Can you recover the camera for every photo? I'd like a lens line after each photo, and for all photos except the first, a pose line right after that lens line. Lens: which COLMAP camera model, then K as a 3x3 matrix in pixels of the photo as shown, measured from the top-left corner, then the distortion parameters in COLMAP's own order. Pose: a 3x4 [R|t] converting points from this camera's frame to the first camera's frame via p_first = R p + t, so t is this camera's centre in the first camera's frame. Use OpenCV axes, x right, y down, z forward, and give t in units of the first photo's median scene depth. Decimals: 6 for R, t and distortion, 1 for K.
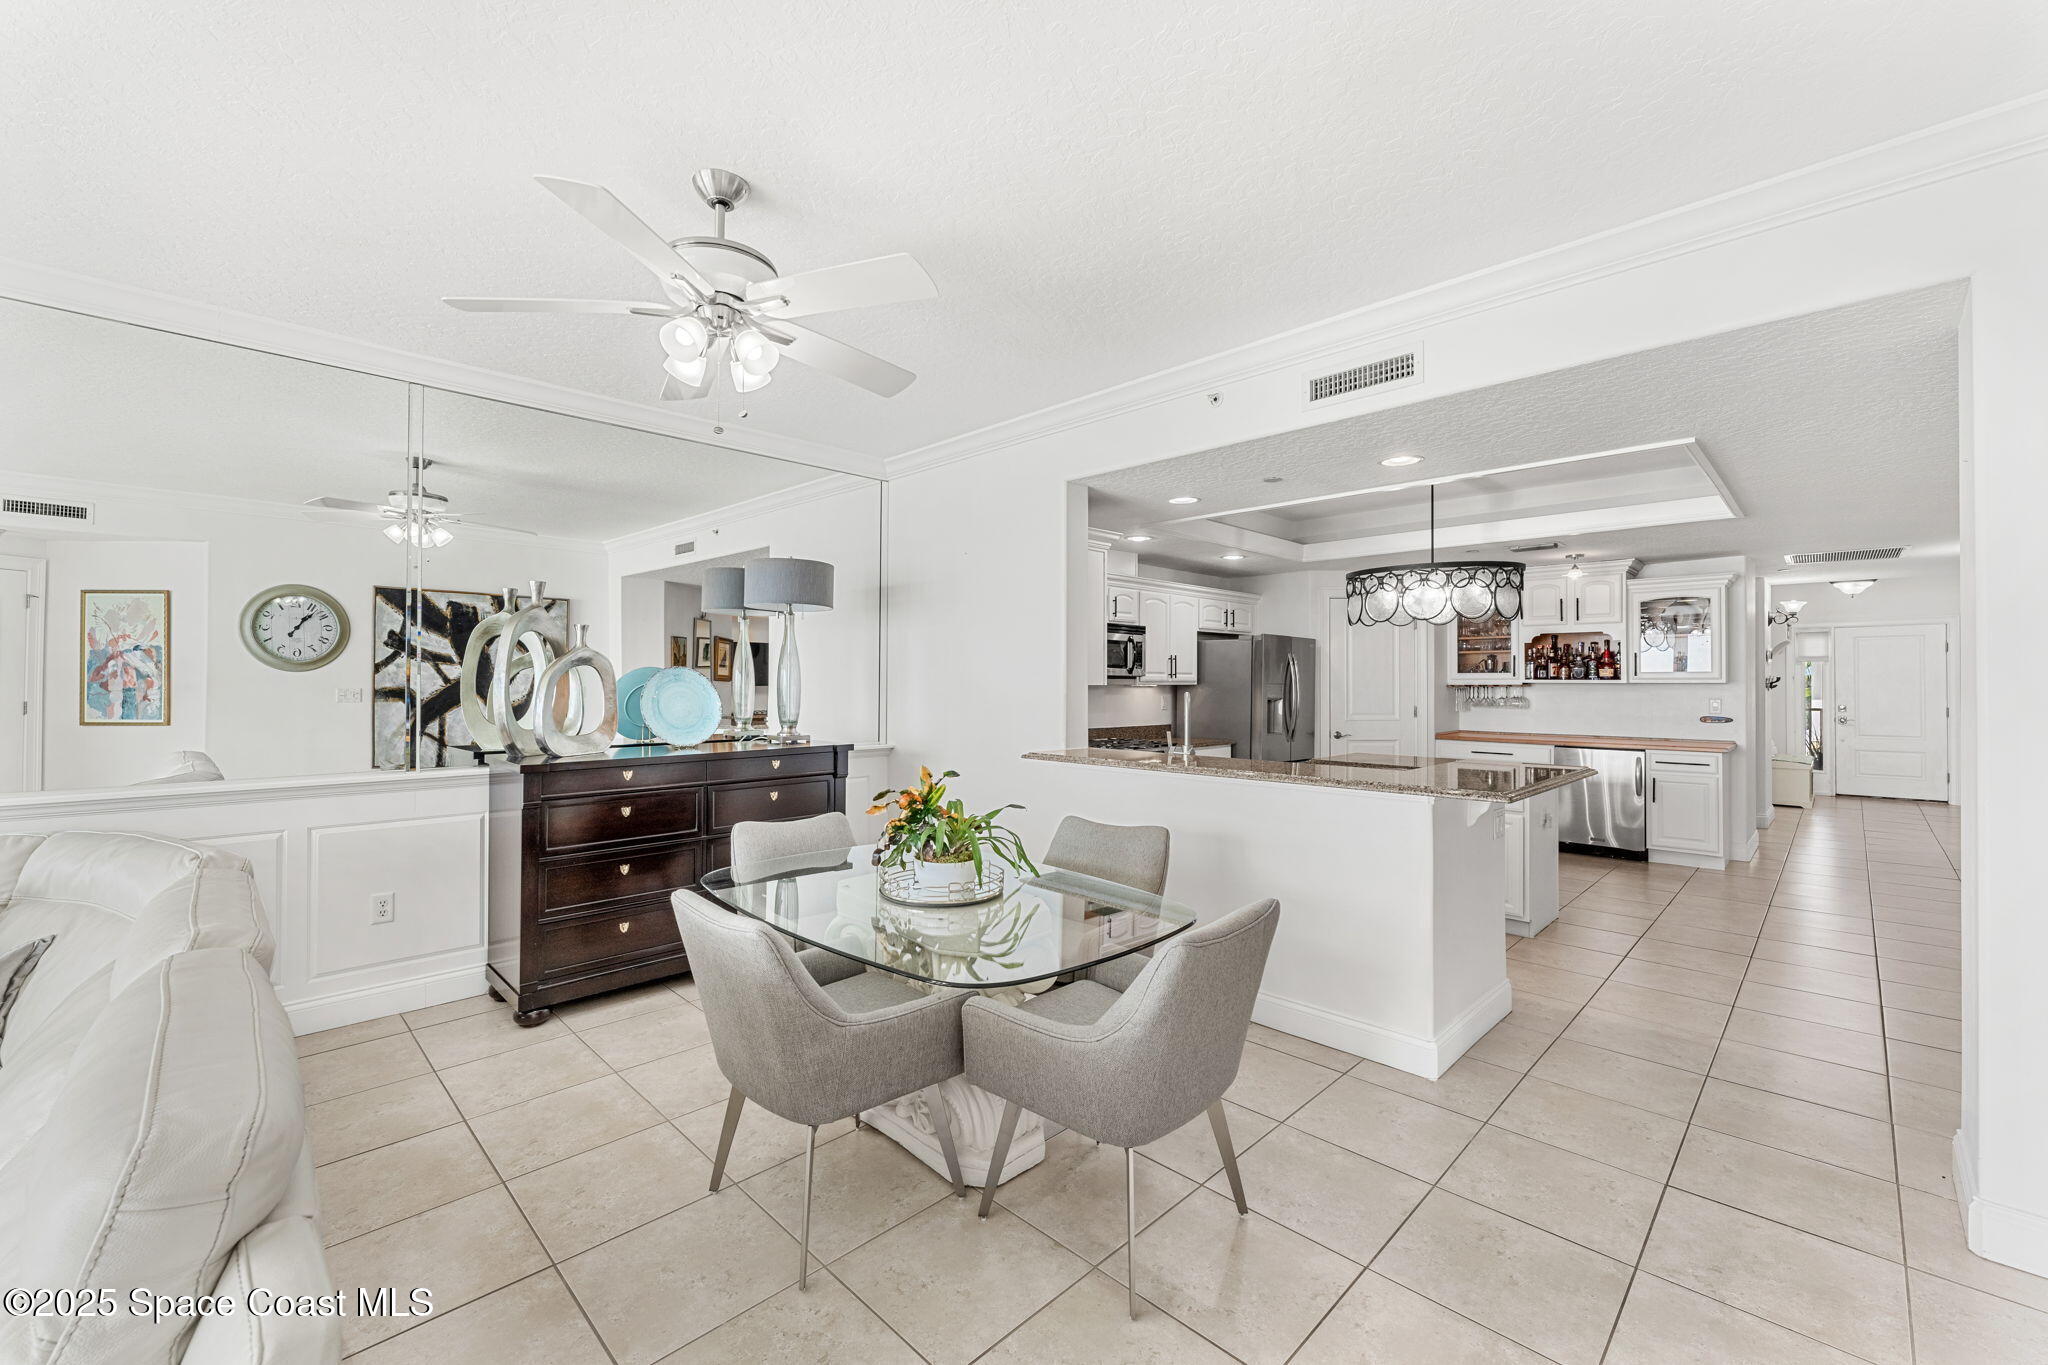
lens RADIAL K [[832.0, 0, 1019.0], [0, 832.0, 667.4], [0, 0, 1]] dist [-0.007251, -0.000426]
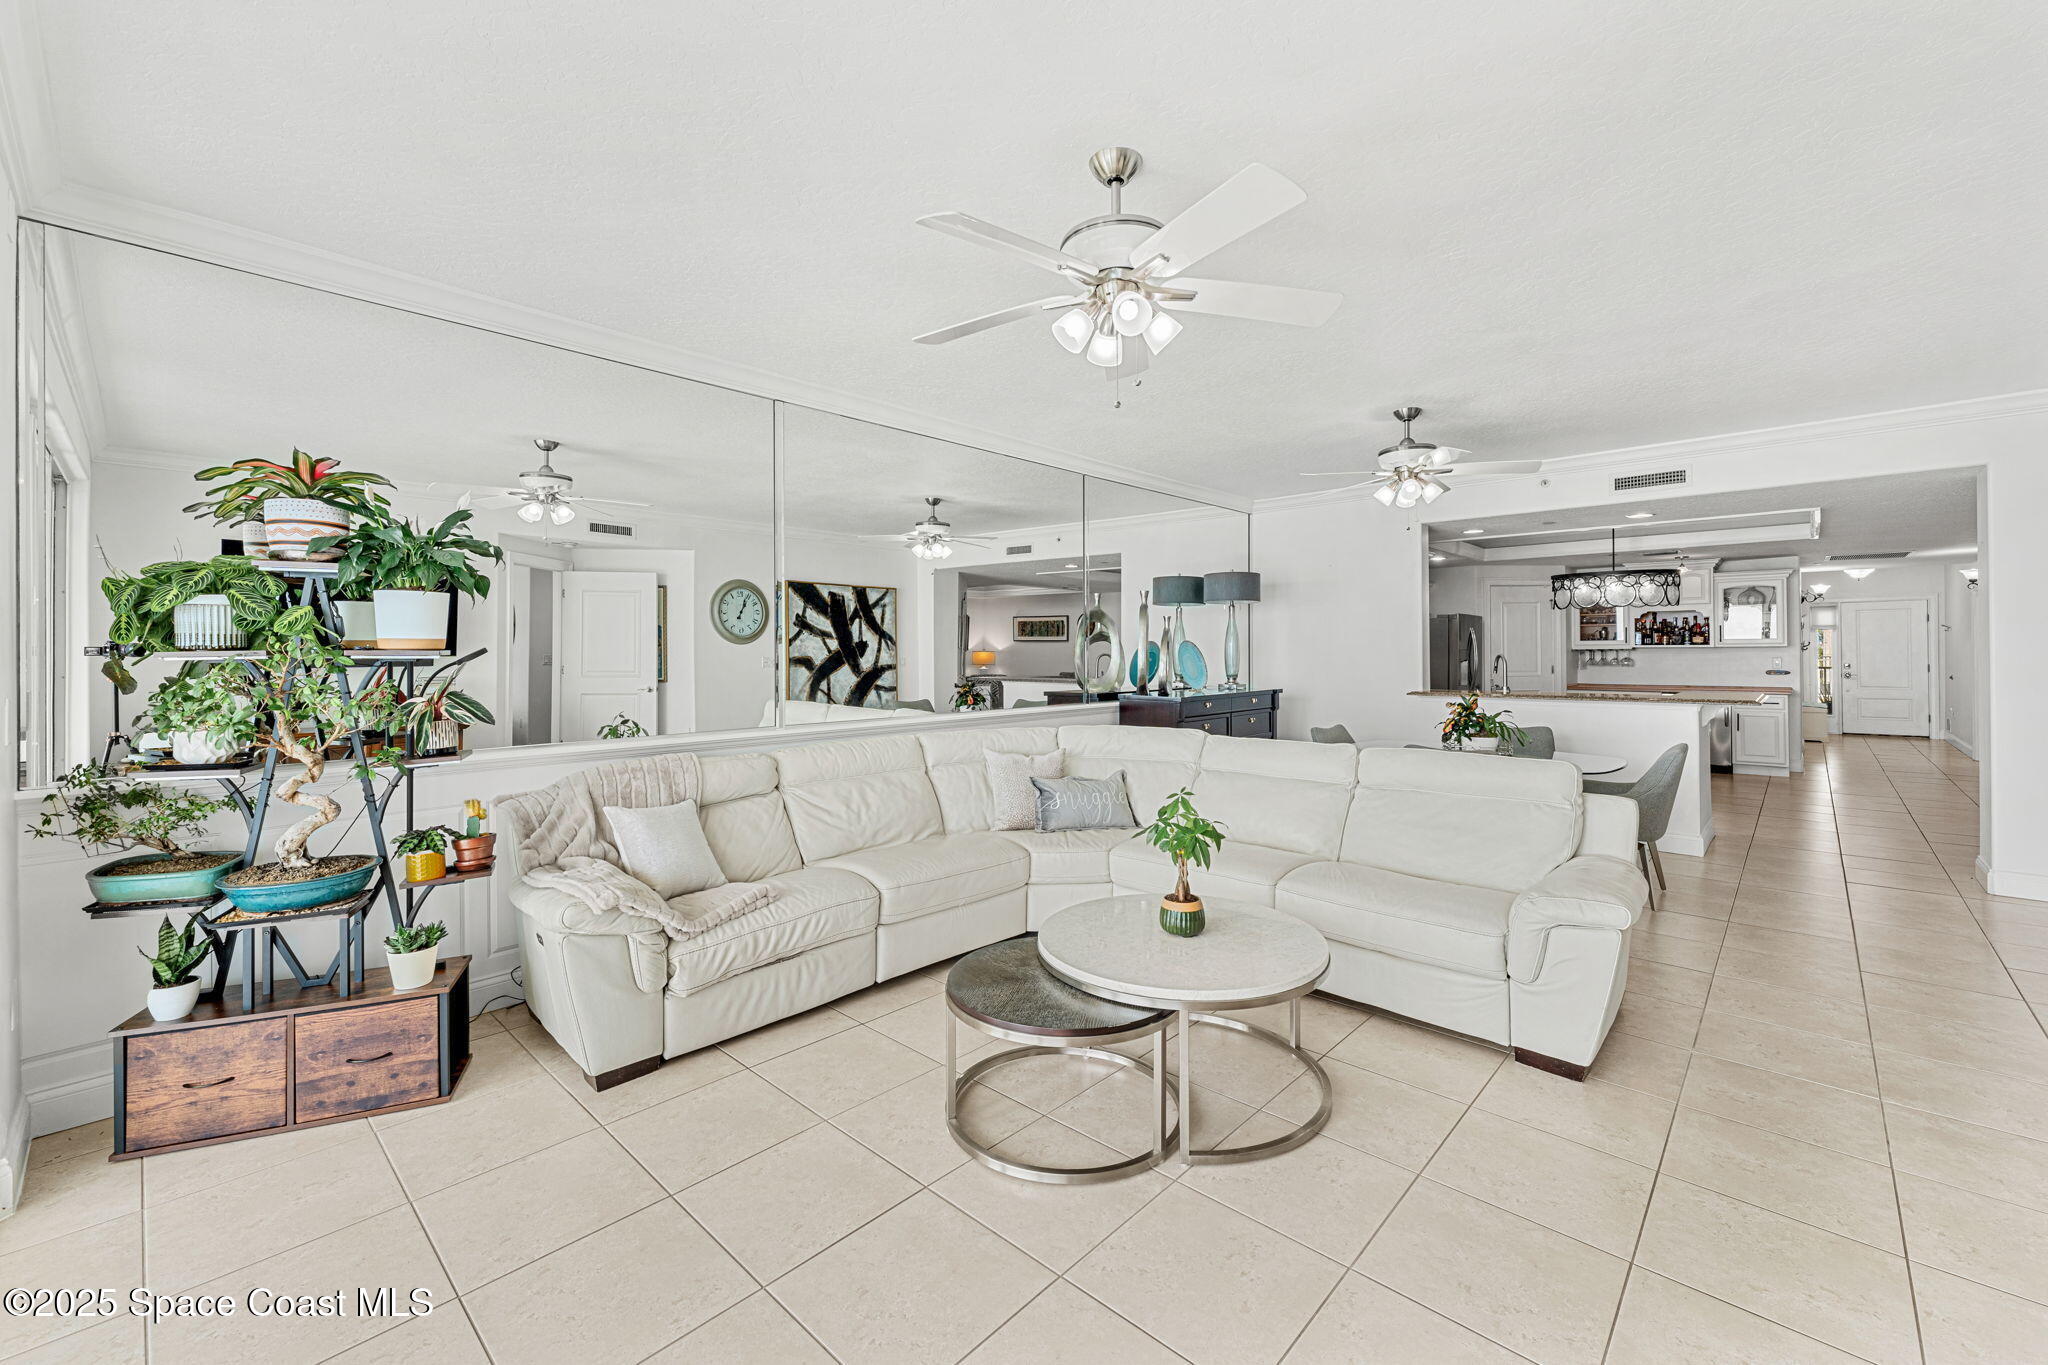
lens RADIAL K [[832.0, 0, 1009.3], [0, 832.0, 636.3], [0, 0, 1]] dist [-0.007251, -0.000426]
pose [[0.999747, -0.006179, 0.021648, -0.457434], [0.006171, 0.999981, 0.000438, -0.006896], [-0.021650, -0.000304, 0.999766, -0.348658]]
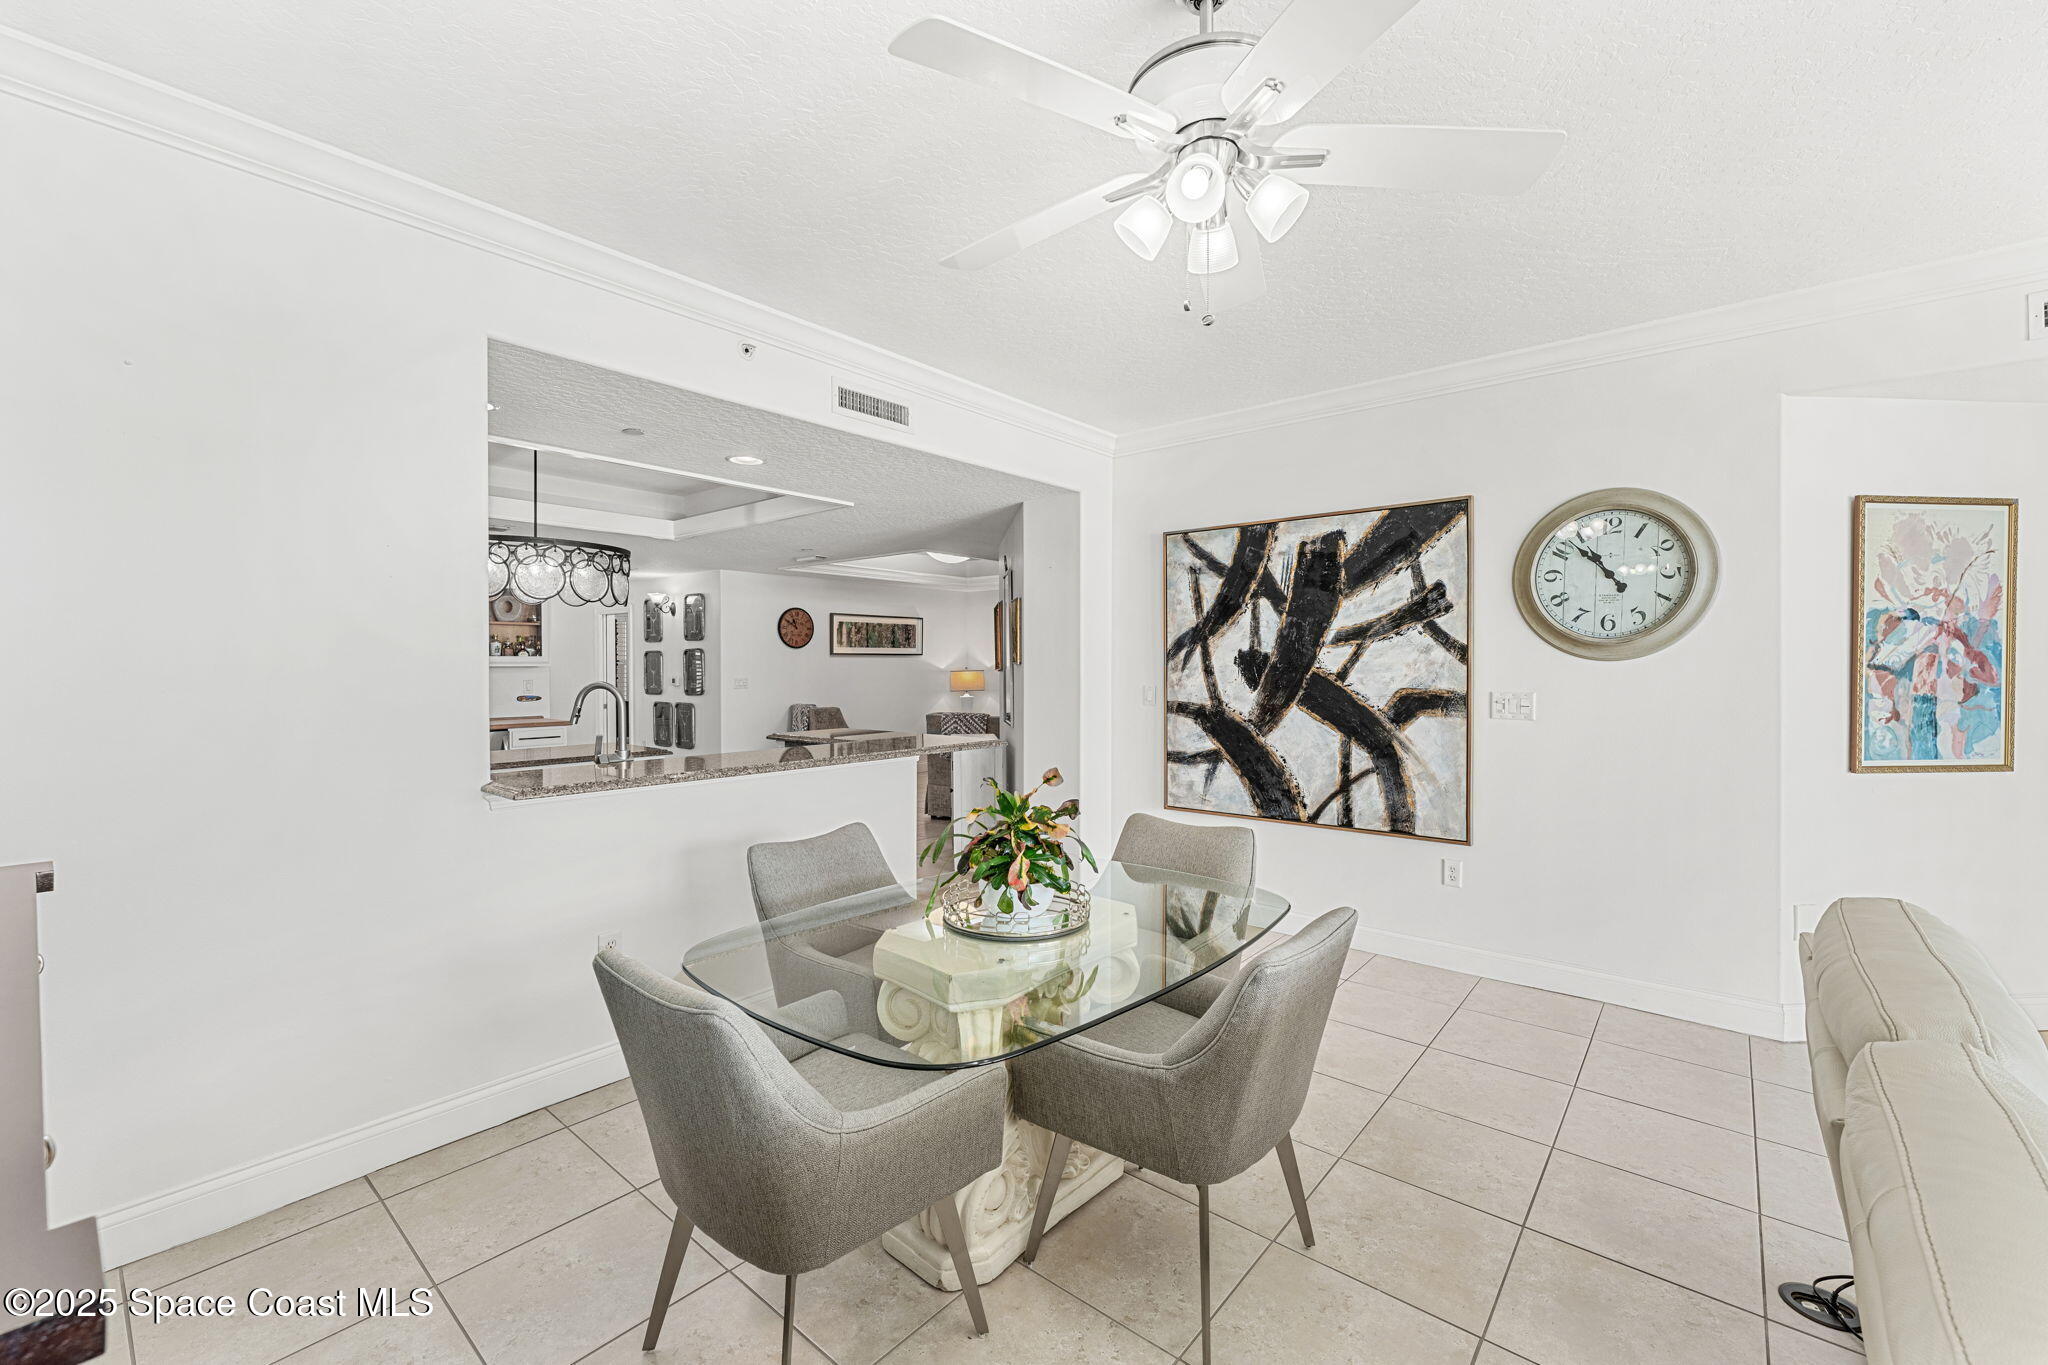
lens RADIAL K [[832.0, 0, 1039.1], [0, 832.0, 671.3], [0, 0, 1]] dist [-0.007251, -0.000426]
pose [[-0.104425, -0.009770, 0.994485, -0.341460], [-0.017219, 0.999820, 0.008014, 0.003994], [-0.994384, -0.016288, -0.104575, 0.389677]]
